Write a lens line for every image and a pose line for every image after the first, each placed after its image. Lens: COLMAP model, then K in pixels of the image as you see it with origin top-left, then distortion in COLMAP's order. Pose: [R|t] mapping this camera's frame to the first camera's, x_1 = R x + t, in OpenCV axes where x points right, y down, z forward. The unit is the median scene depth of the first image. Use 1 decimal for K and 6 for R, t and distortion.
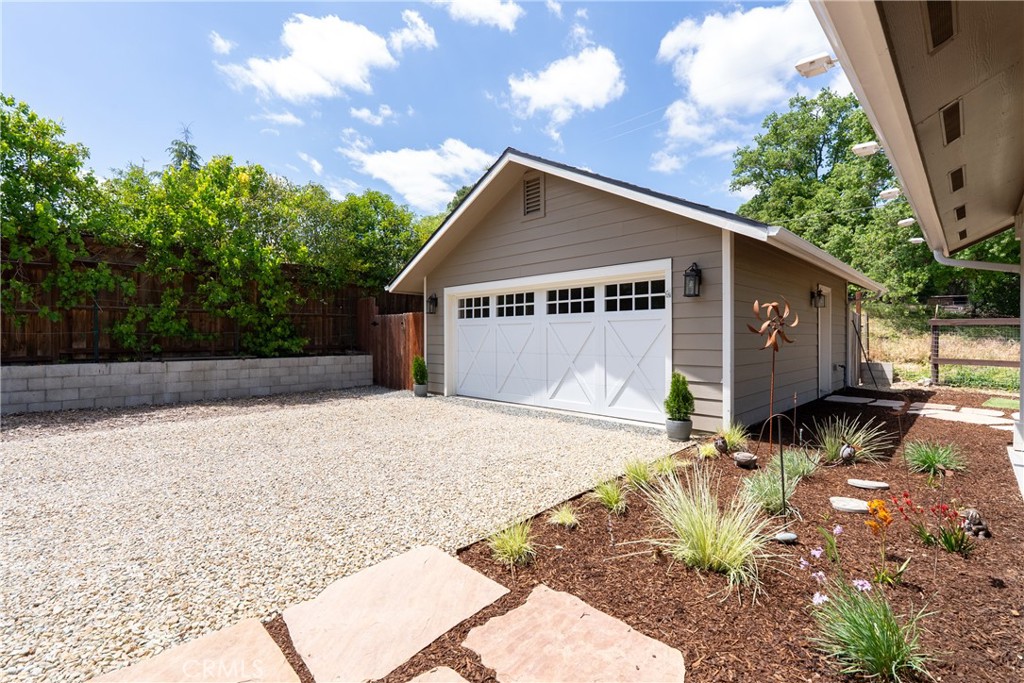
lens RADIAL K [[462.4, 0, 512.0], [0, 462.4, 341.5], [0, 0, 1]] dist [-0.008810, 0.005210]
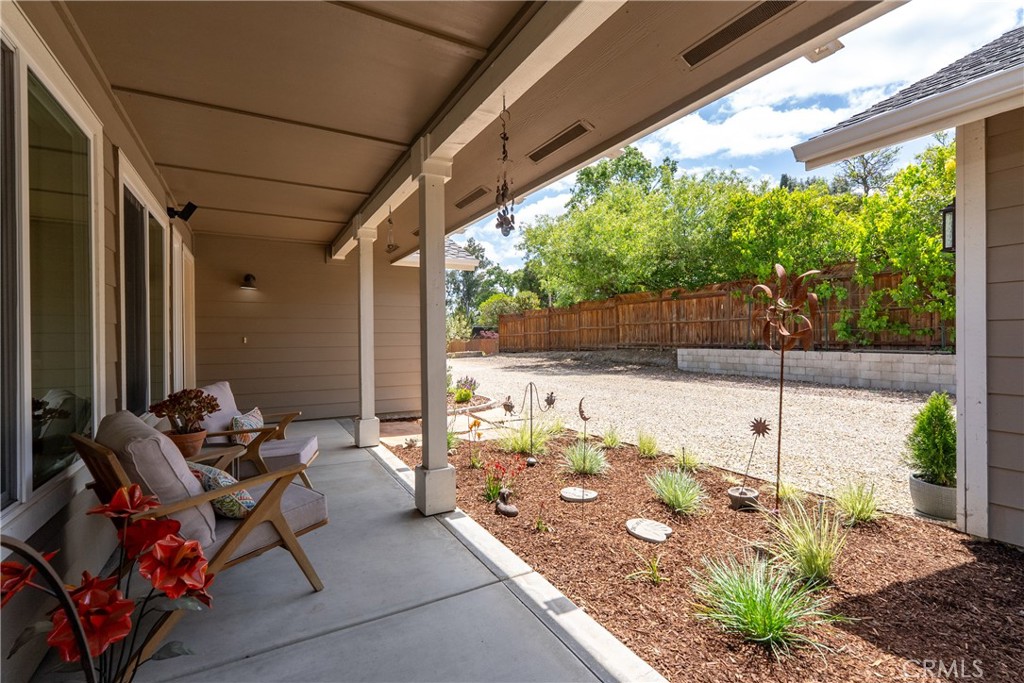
lens RADIAL K [[462.4, 0, 512.0], [0, 462.4, 341.5], [0, 0, 1]] dist [-0.008810, 0.005210]
pose [[-0.273376, 0.012232, -0.961830, 0.619003], [-0.002569, 0.999906, 0.013446, 0.000906], [0.961904, 0.006146, -0.273319, 0.421951]]
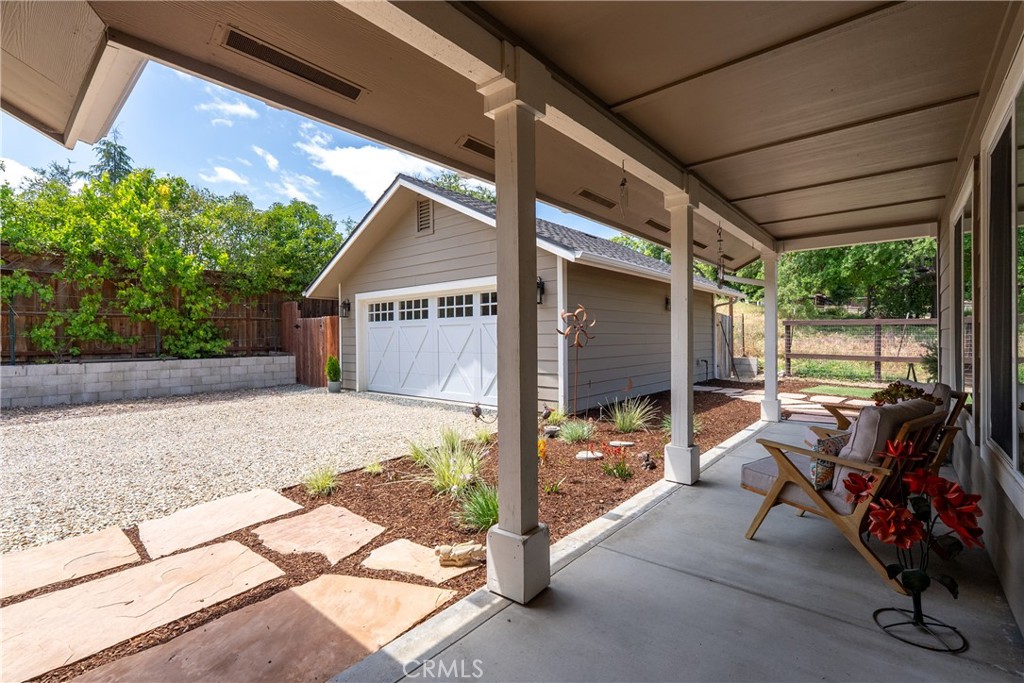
lens RADIAL K [[462.4, 0, 512.0], [0, 462.4, 341.5], [0, 0, 1]] dist [-0.008810, 0.005210]
pose [[0.996369, -0.007777, 0.084785, 0.135634], [0.007898, 0.999968, -0.001091, 0.002048], [-0.084774, 0.001757, 0.996399, -0.136542]]
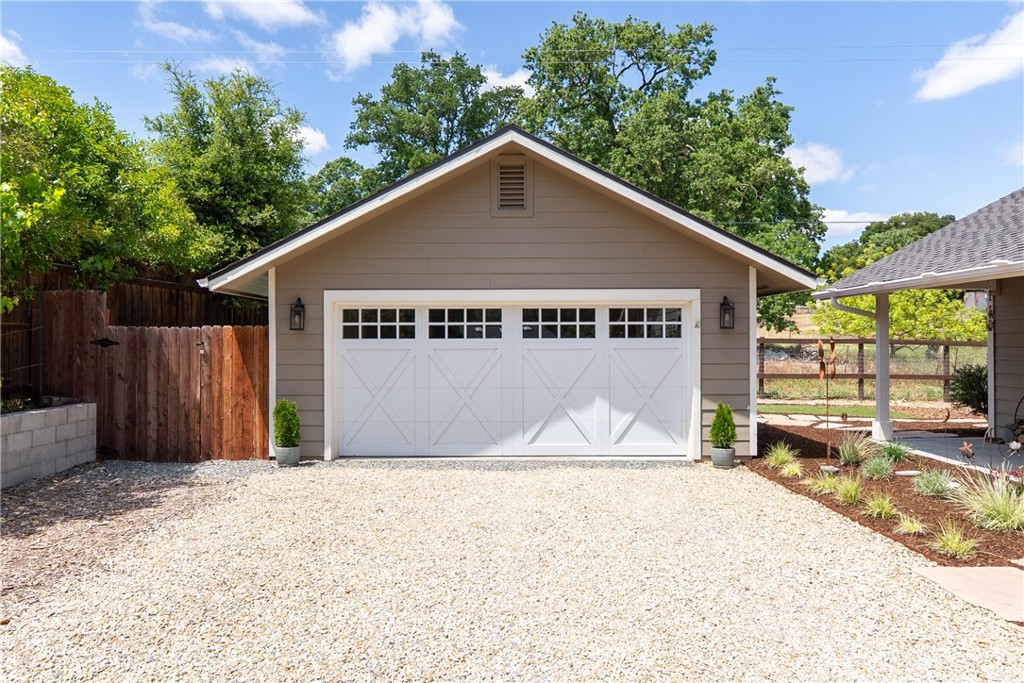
lens RADIAL K [[462.4, 0, 512.0], [0, 462.4, 341.5], [0, 0, 1]] dist [-0.008810, 0.005210]
pose [[0.714676, 0.041160, 0.698243, -0.414082], [0.007755, 0.997739, -0.066752, -0.000126], [-0.699412, 0.053121, 0.712741, 0.376274]]
